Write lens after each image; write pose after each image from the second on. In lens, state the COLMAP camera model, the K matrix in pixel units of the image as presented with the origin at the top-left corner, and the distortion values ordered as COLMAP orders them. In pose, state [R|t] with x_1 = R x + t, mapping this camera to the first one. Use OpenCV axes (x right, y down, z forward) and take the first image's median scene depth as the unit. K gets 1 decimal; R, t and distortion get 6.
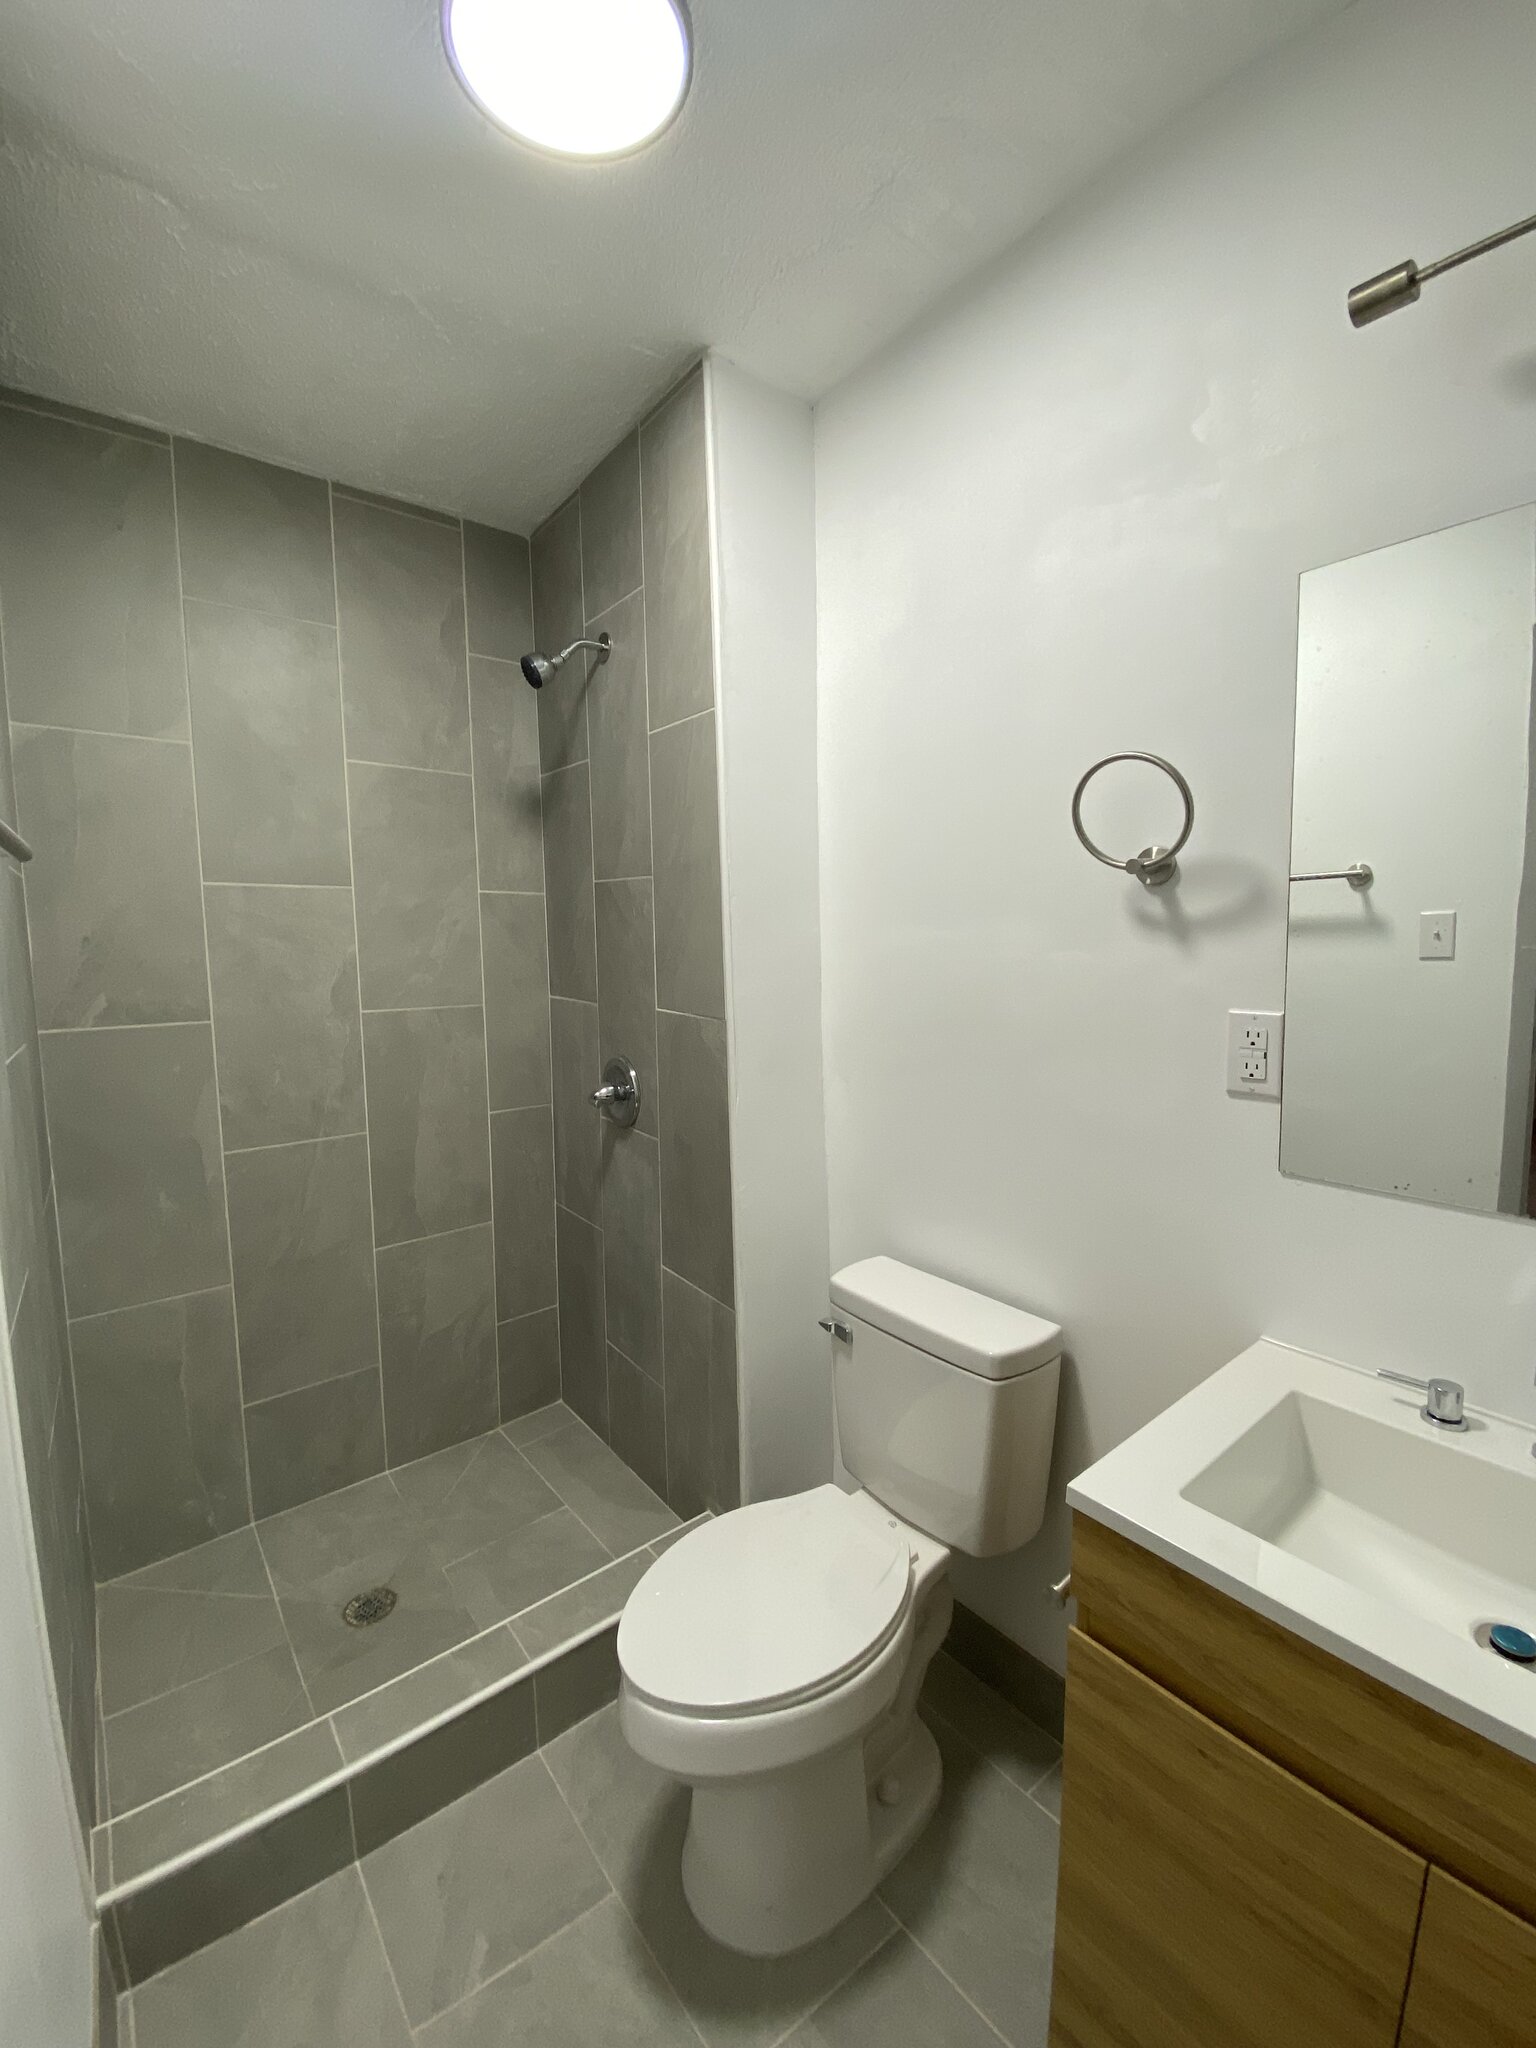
lens RADIAL K [[826.7, 0, 761.9], [0, 826.7, 1011.8], [0, 0, 1]] dist [0.025659, -0.018645]
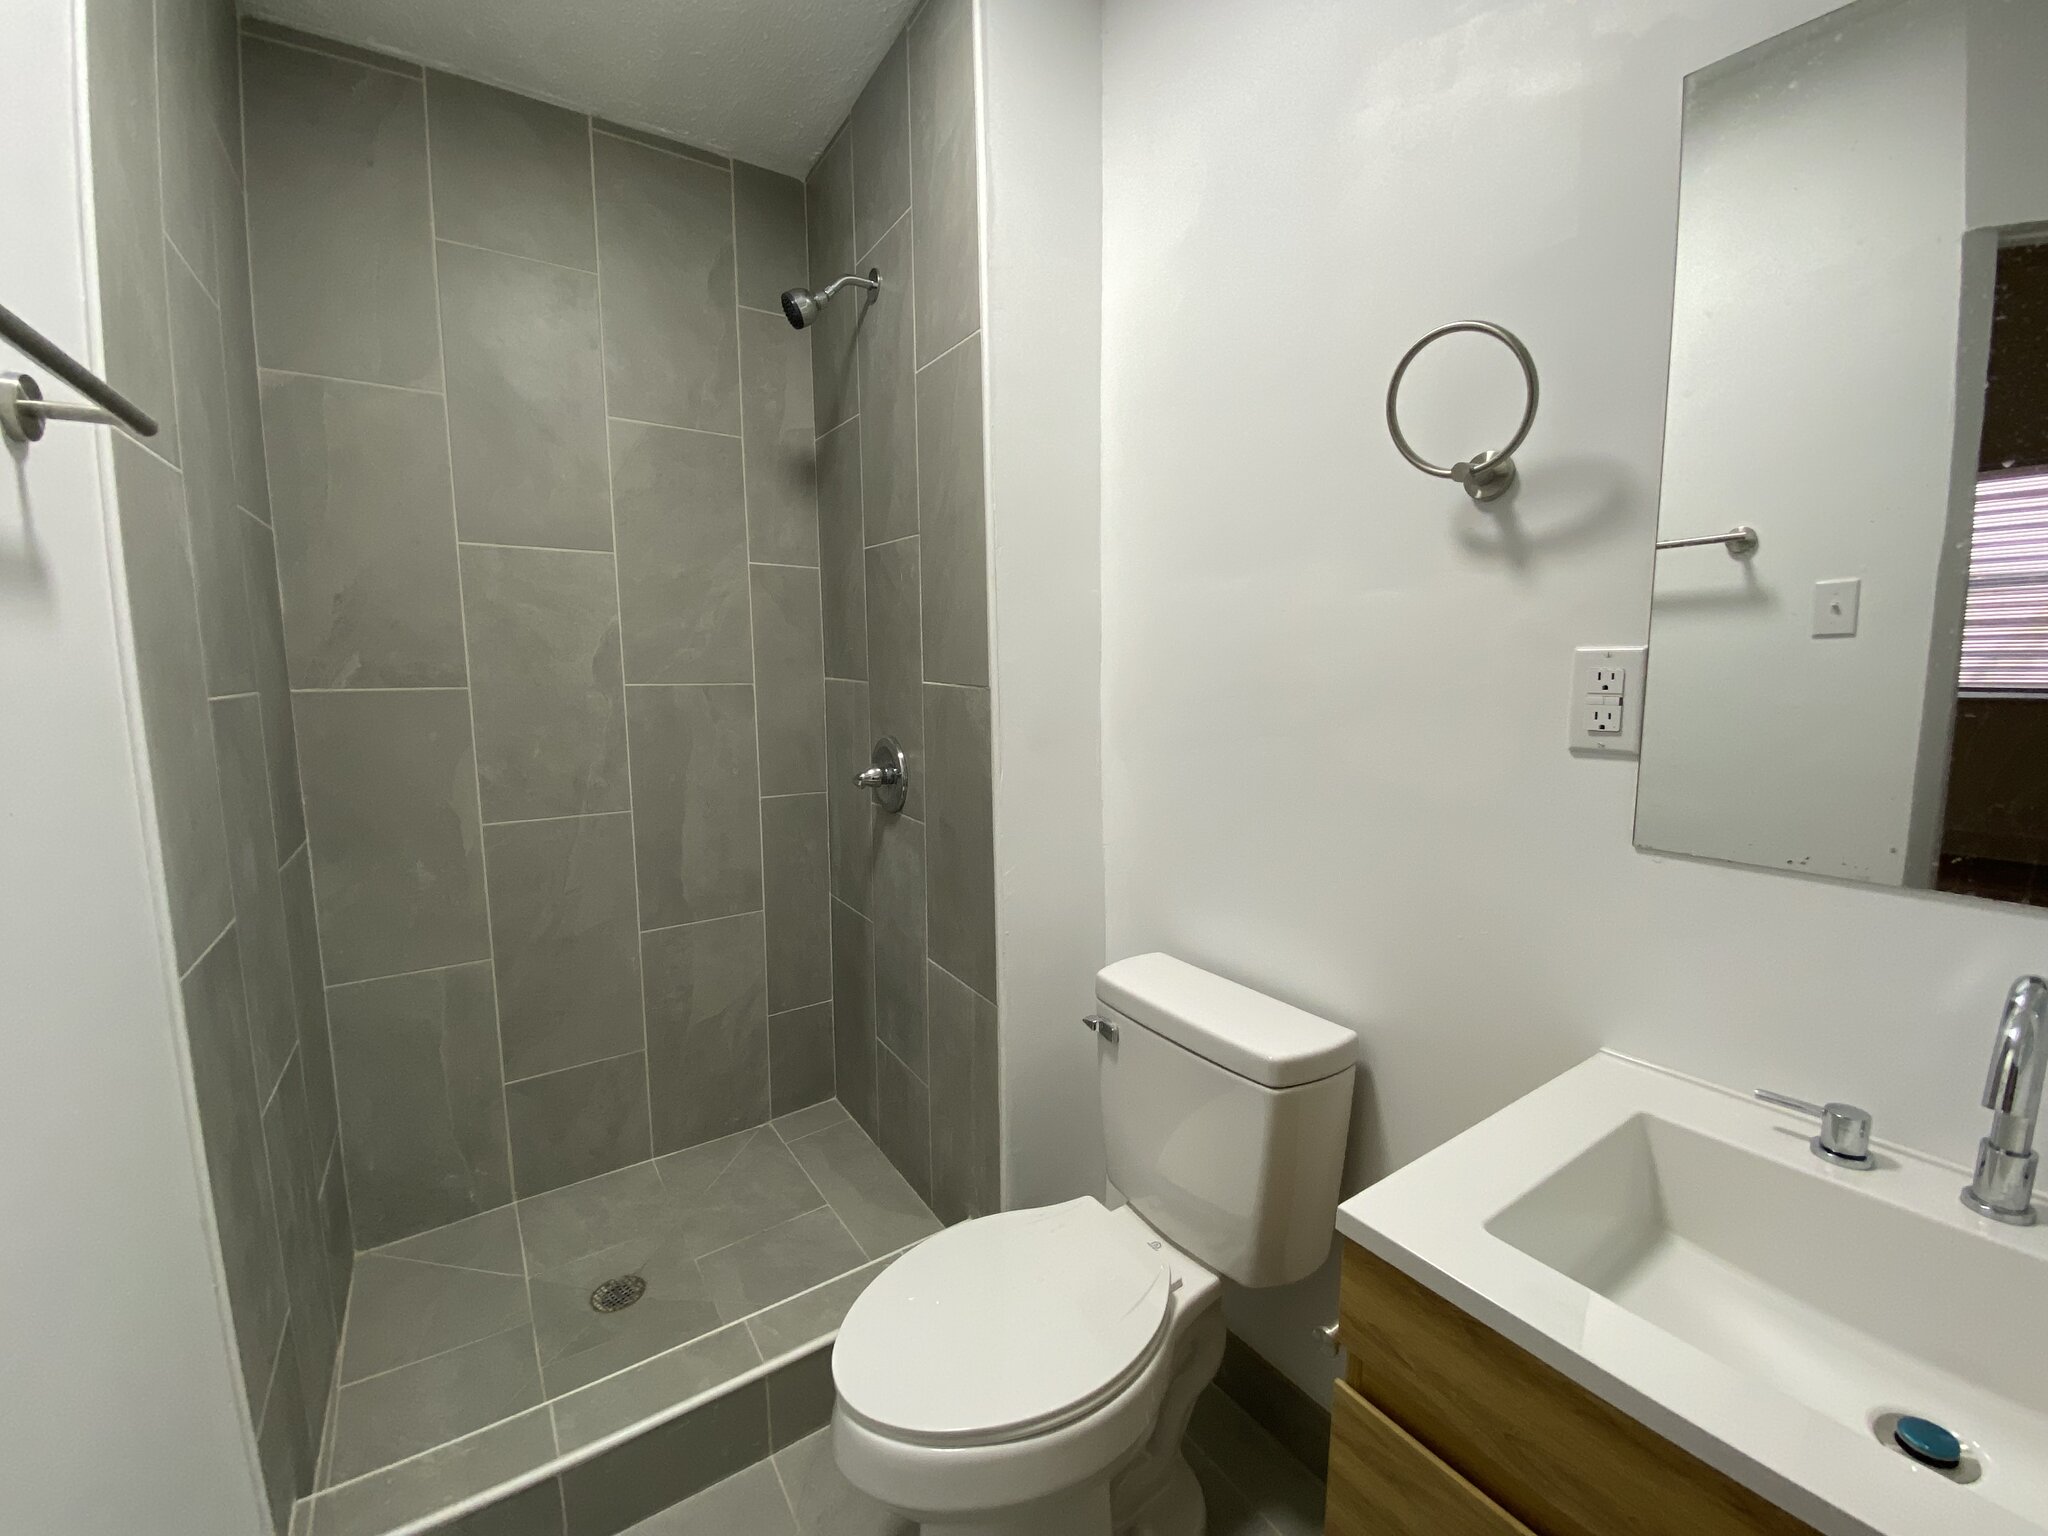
lens RADIAL K [[813.4, 0, 1024.0], [0, 813.4, 768.0], [0, 0, 1]] dist [0.022471, -0.017456]
pose [[0.996379, 0.019197, -0.082832, 0.065527], [-0.016831, 0.999433, 0.029170, 0.069148], [0.083345, -0.027670, 0.996137, 0.109703]]
